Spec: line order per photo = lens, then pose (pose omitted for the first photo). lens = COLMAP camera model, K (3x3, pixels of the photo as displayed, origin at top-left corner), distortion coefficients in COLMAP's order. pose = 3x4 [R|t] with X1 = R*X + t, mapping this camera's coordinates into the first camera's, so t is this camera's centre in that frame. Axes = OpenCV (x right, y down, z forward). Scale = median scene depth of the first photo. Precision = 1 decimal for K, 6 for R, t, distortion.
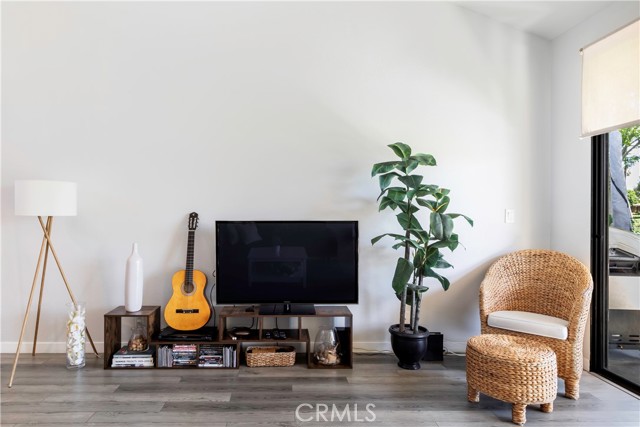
lens RADIAL K [[385.9, 0, 287.9], [0, 385.9, 213.1], [0, 0, 1]] dist [0.001863, 0.000323]
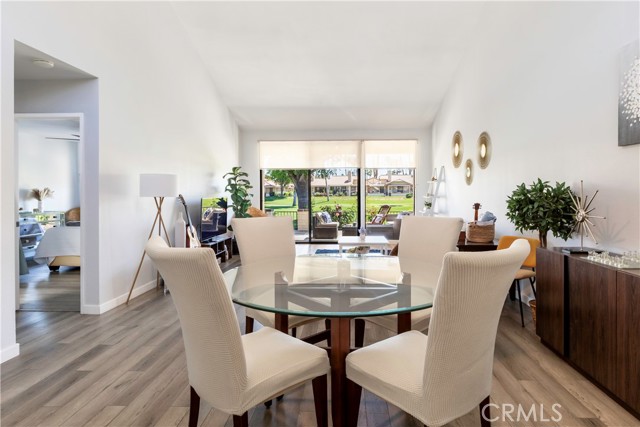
lens RADIAL K [[350.7, 0, 319.9], [0, 350.7, 196.9], [0, 0, 1]] dist [-0.001435, -0.001070]
pose [[0.087930, -0.015051, 0.996013, -1.919498], [0.007906, 0.999865, 0.014411, -0.009415], [-0.996095, 0.006607, 0.088037, 0.250947]]
